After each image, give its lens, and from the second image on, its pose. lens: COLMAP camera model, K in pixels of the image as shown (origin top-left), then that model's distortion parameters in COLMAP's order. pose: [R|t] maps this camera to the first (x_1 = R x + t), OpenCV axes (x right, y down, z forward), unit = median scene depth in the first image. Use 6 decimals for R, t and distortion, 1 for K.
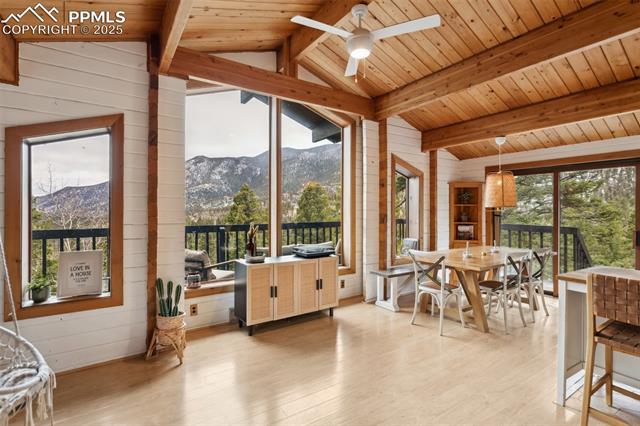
lens RADIAL K [[309.3, 0, 320.5], [0, 309.3, 212.6], [0, 0, 1]] dist [0.003871, 0.001416]
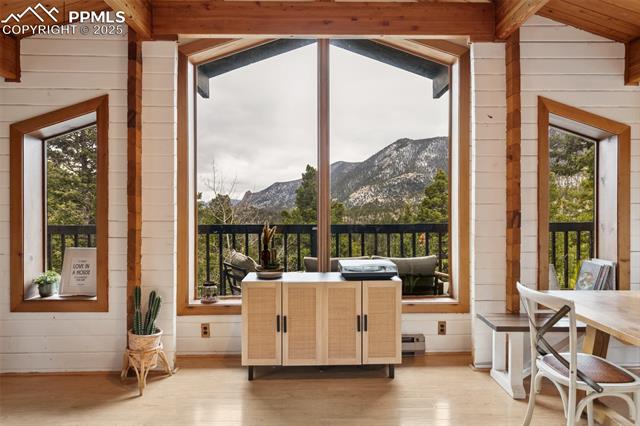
lens RADIAL K [[400.5, 0, 320.0], [0, 400.5, 210.5], [0, 0, 1]] dist [0.002432, -0.001365]
pose [[0.836878, 0.005607, -0.547361, 0.346188], [-0.003476, 0.999982, 0.004929, 0.001542], [0.547379, -0.002223, 0.836882, 0.265845]]
